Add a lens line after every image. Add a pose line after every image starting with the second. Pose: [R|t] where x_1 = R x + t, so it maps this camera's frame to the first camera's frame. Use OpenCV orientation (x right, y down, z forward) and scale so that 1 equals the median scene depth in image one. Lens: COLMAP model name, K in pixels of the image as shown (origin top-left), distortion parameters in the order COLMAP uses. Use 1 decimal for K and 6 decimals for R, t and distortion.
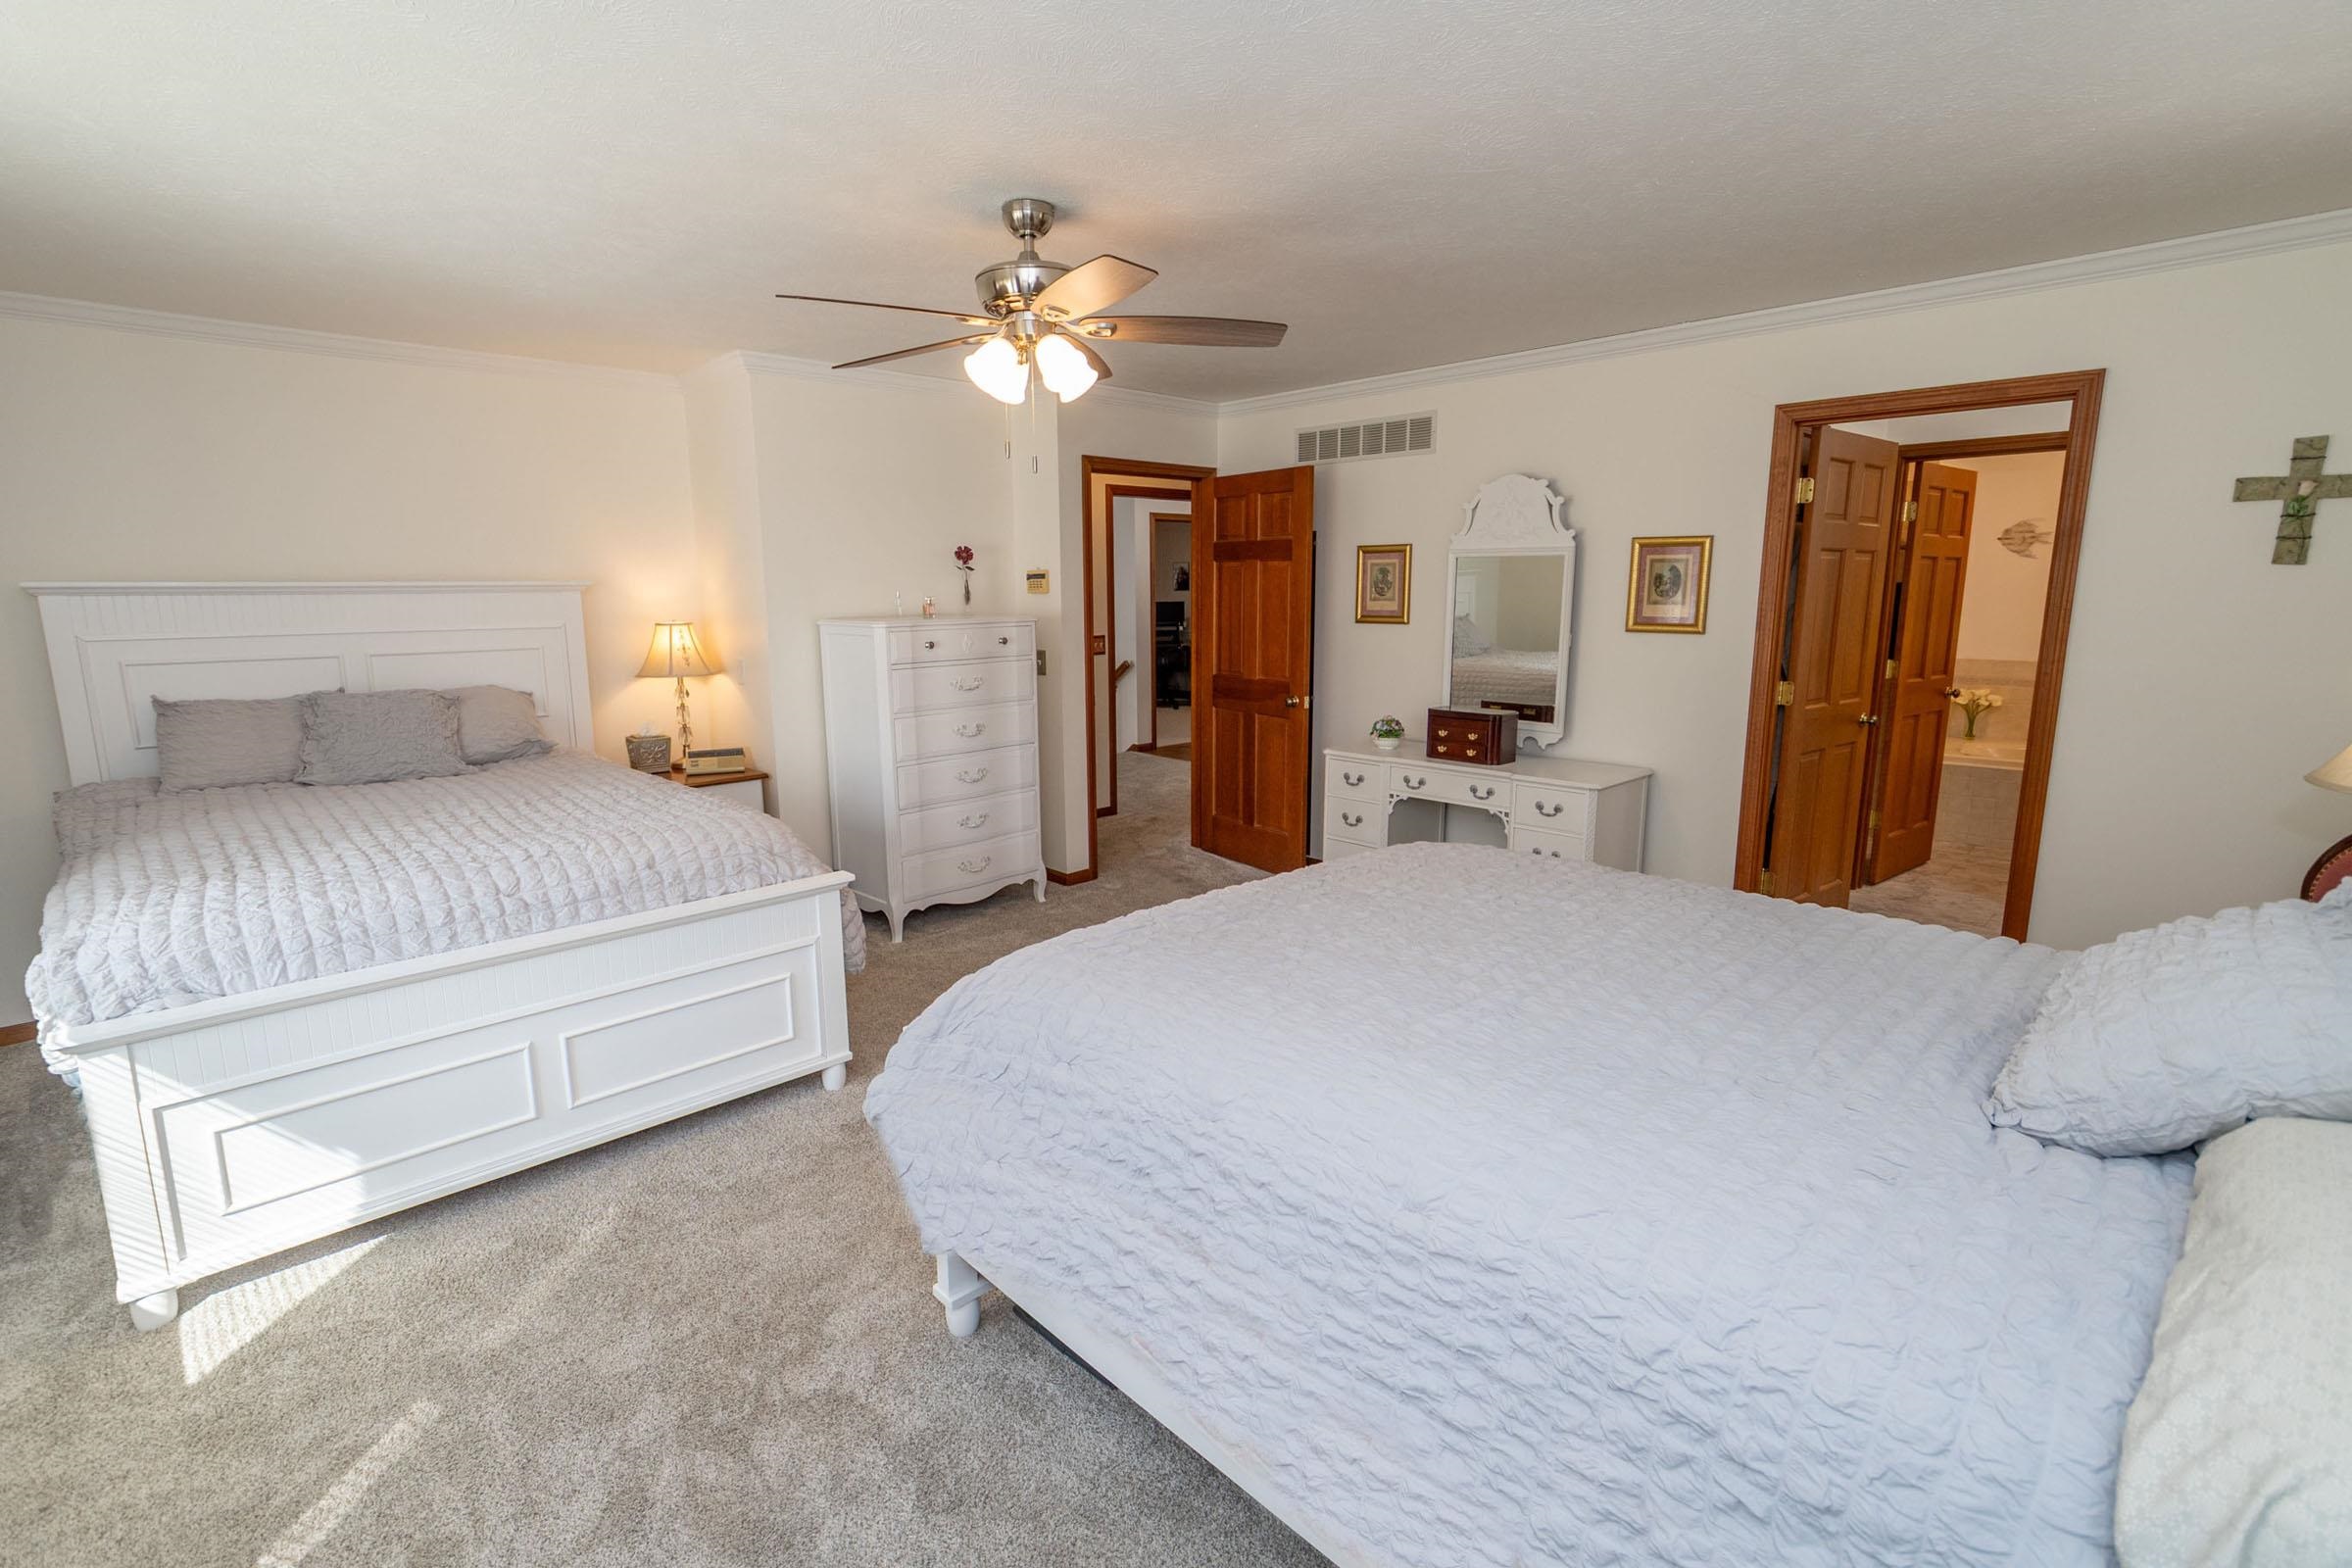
lens RADIAL K [[1040.2, 0, 1180.5], [0, 1040.2, 773.3], [0, 0, 1]] dist [-0.011612, -0.000673]
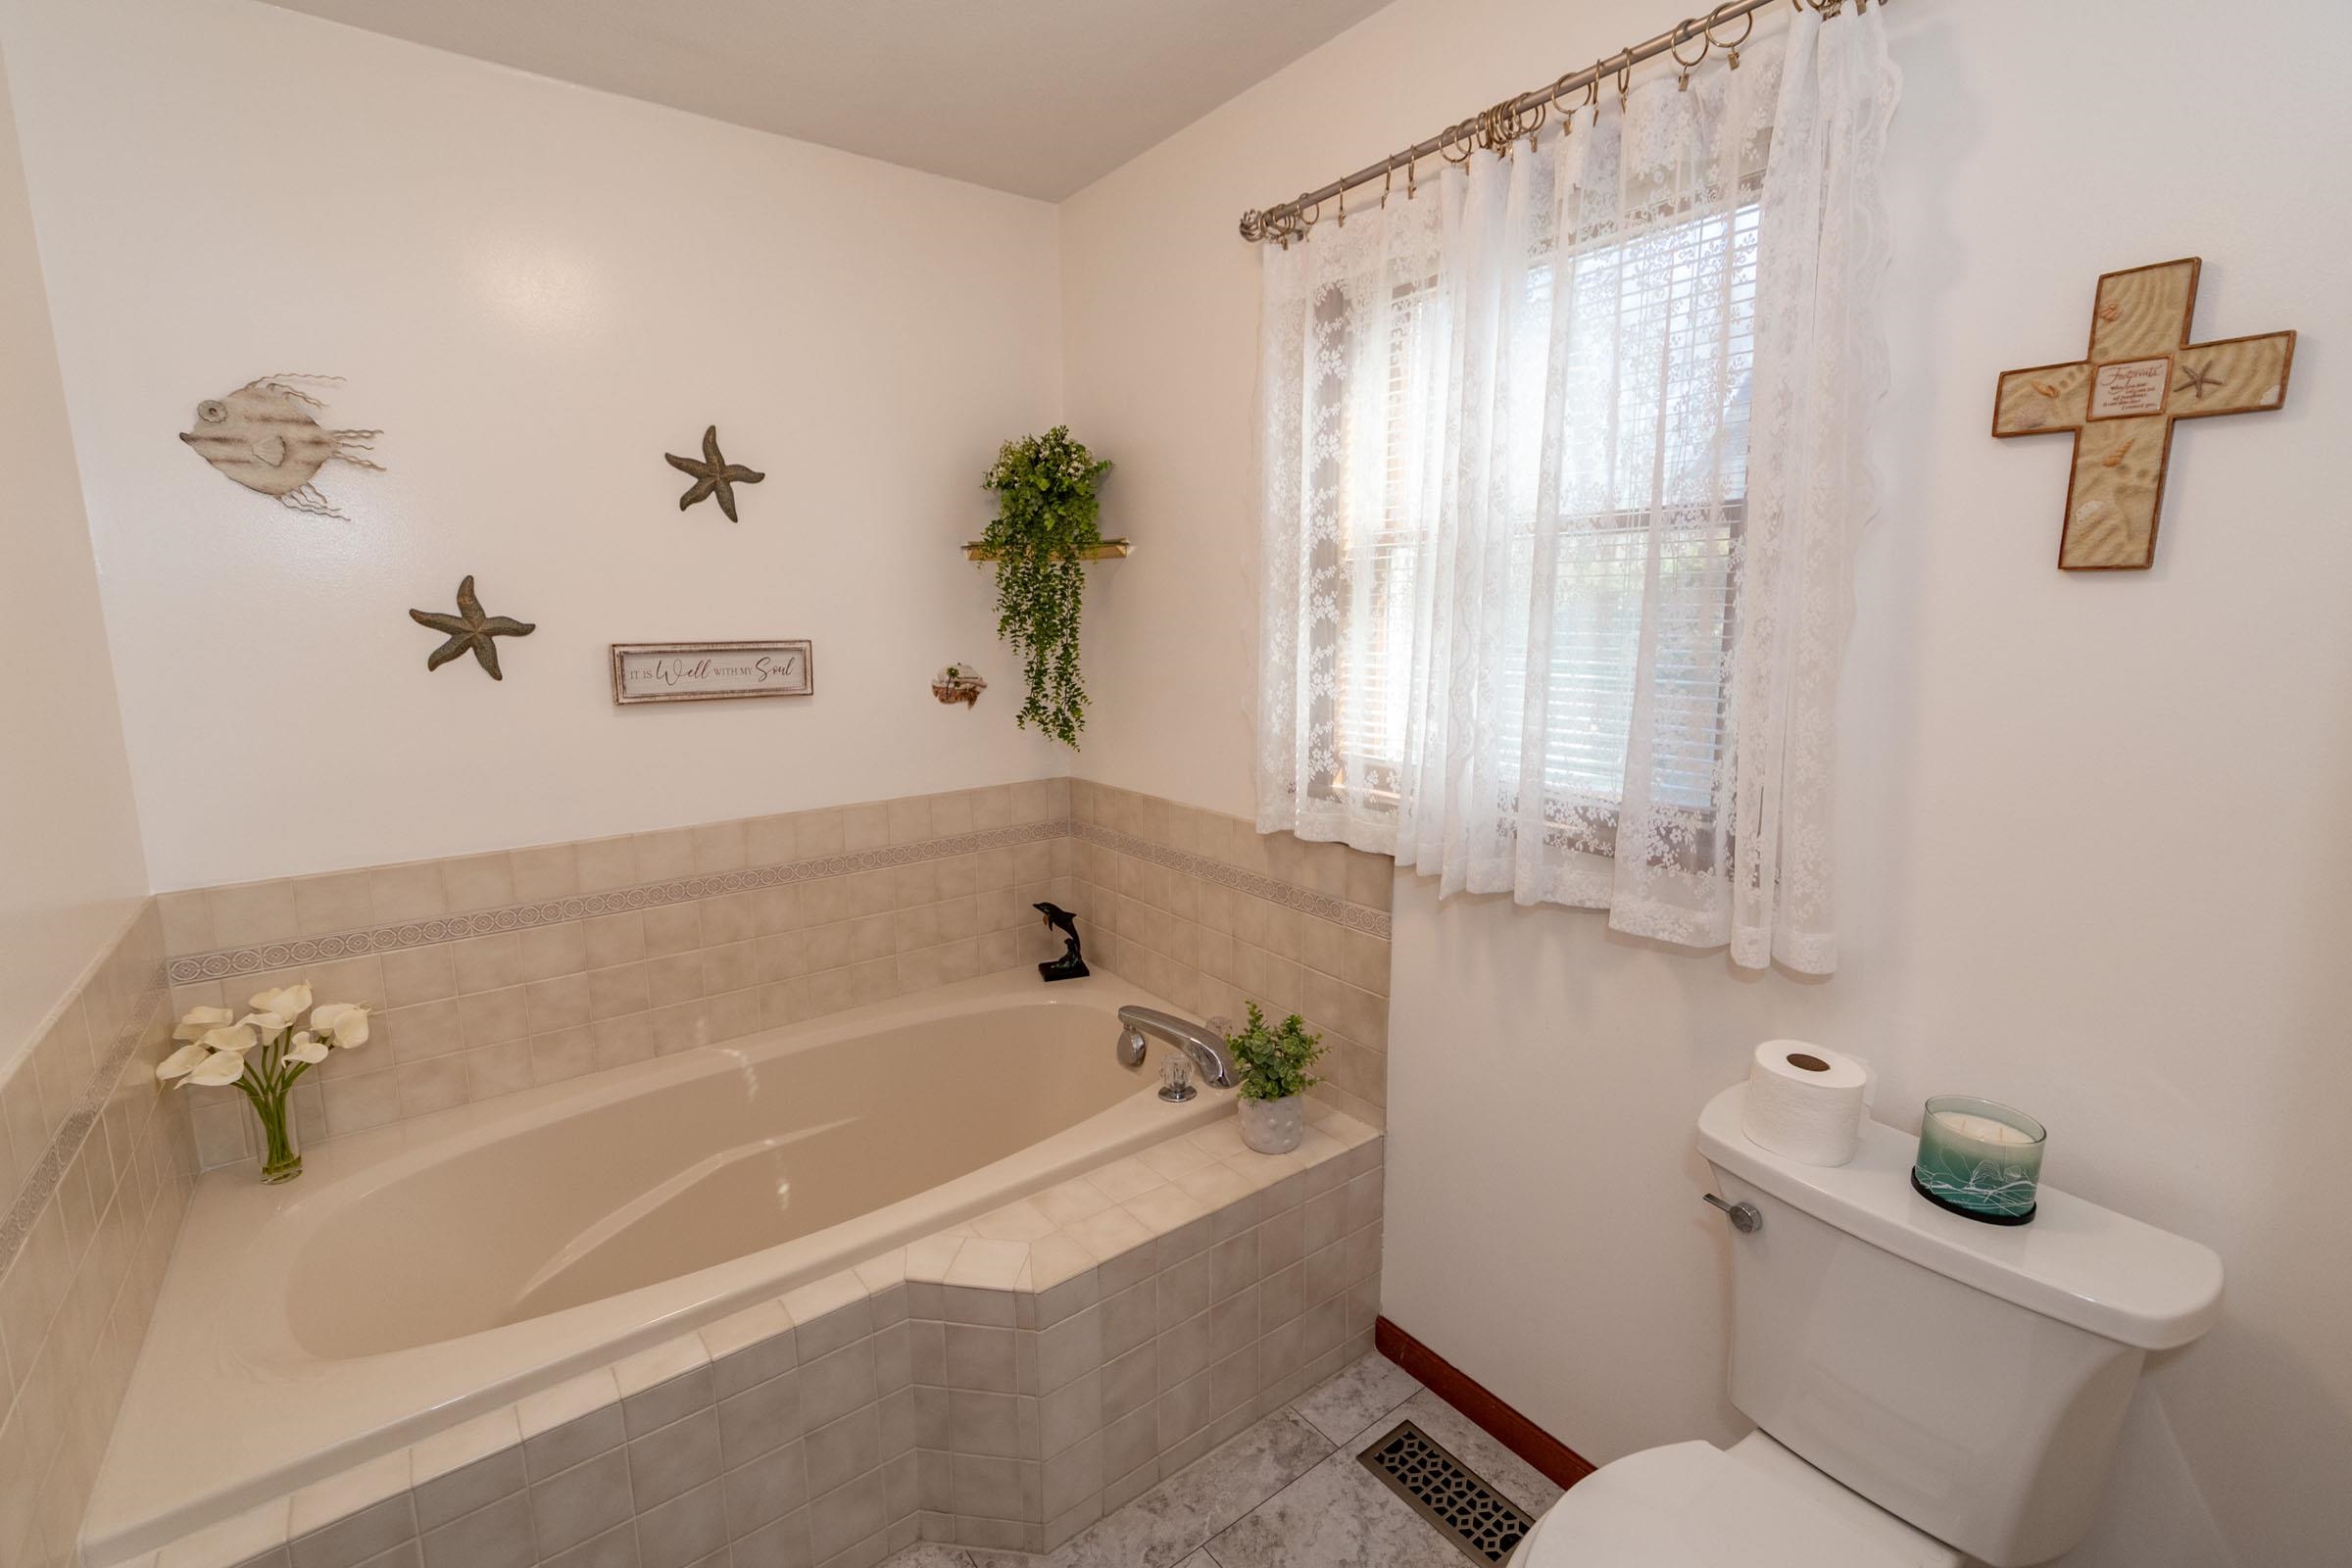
lens RADIAL K [[1040.2, 0, 1172.1], [0, 1040.2, 779.7], [0, 0, 1]] dist [-0.011612, -0.000673]
pose [[0.151726, -0.166196, 0.974350, 0.555622], [0.171961, 0.975168, 0.139558, -0.134294], [-0.973349, 0.146376, 0.176538, 0.713311]]
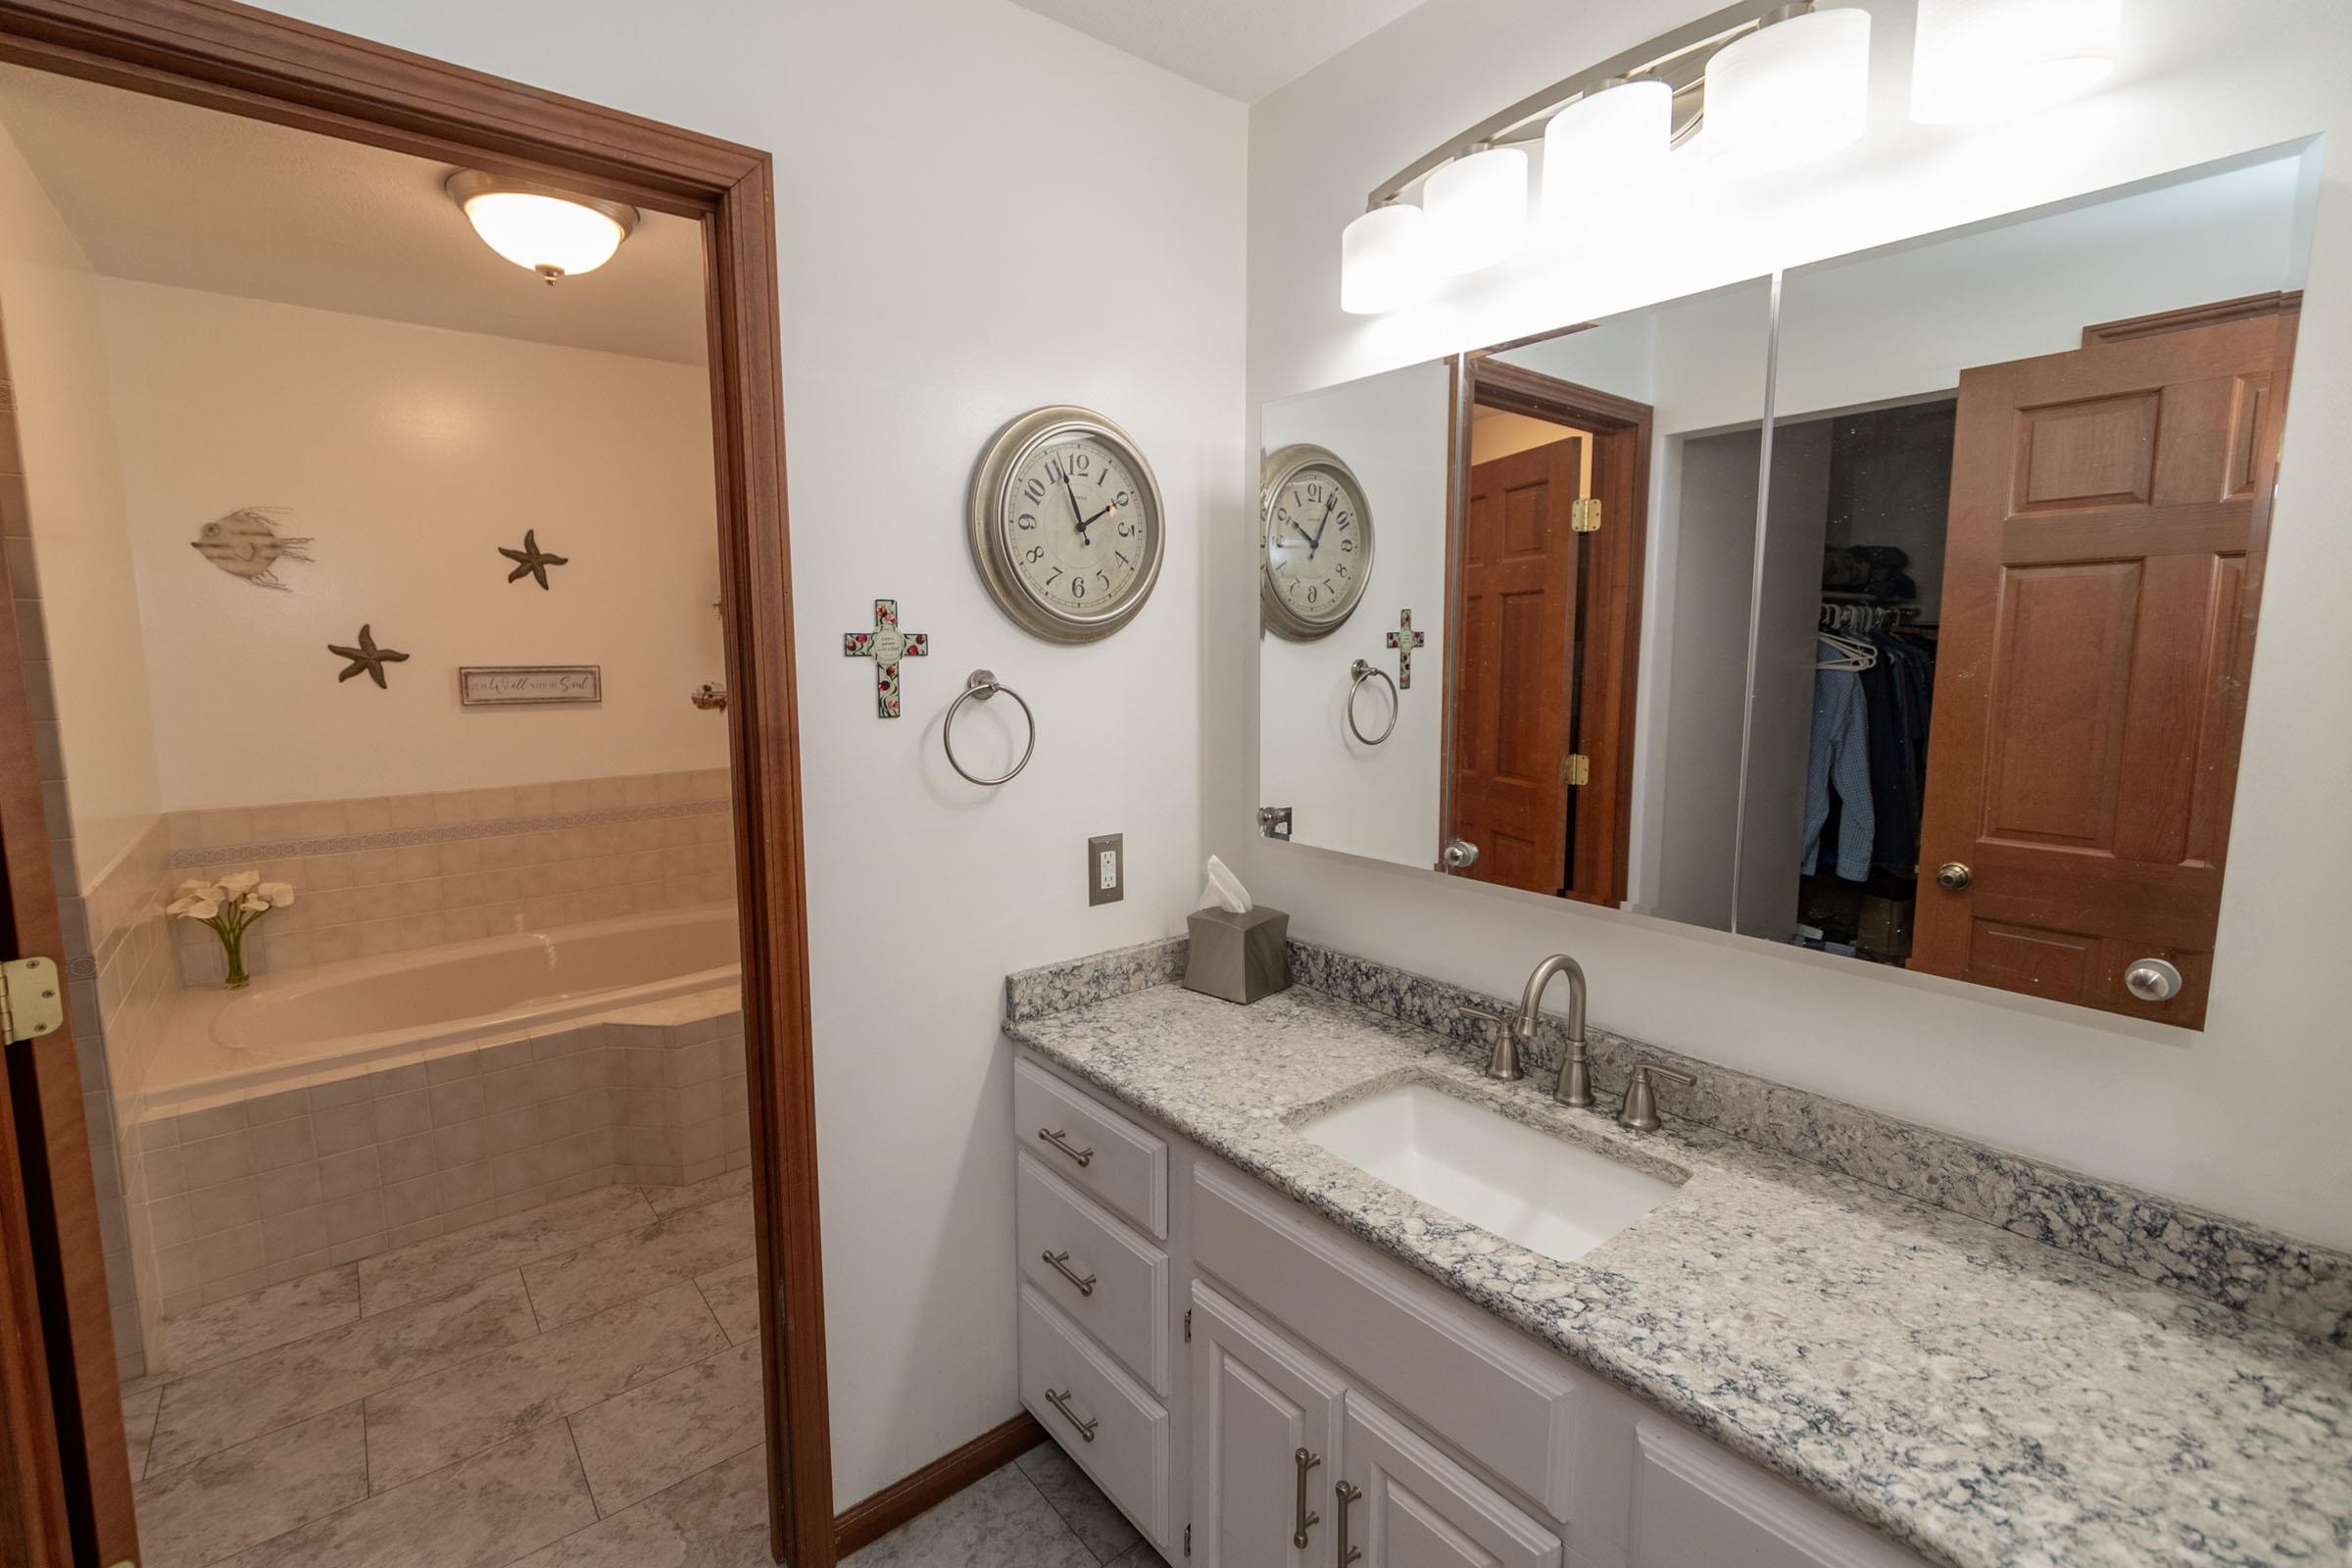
lens RADIAL K [[1040.2, 0, 1177.7], [0, 1040.2, 779.0], [0, 0, 1]] dist [-0.011612, -0.000673]
pose [[0.110675, -0.124777, 0.985993, 0.380472], [0.171228, 0.979647, 0.104754, -0.099261], [-0.978995, 0.157236, 0.129788, 0.530340]]
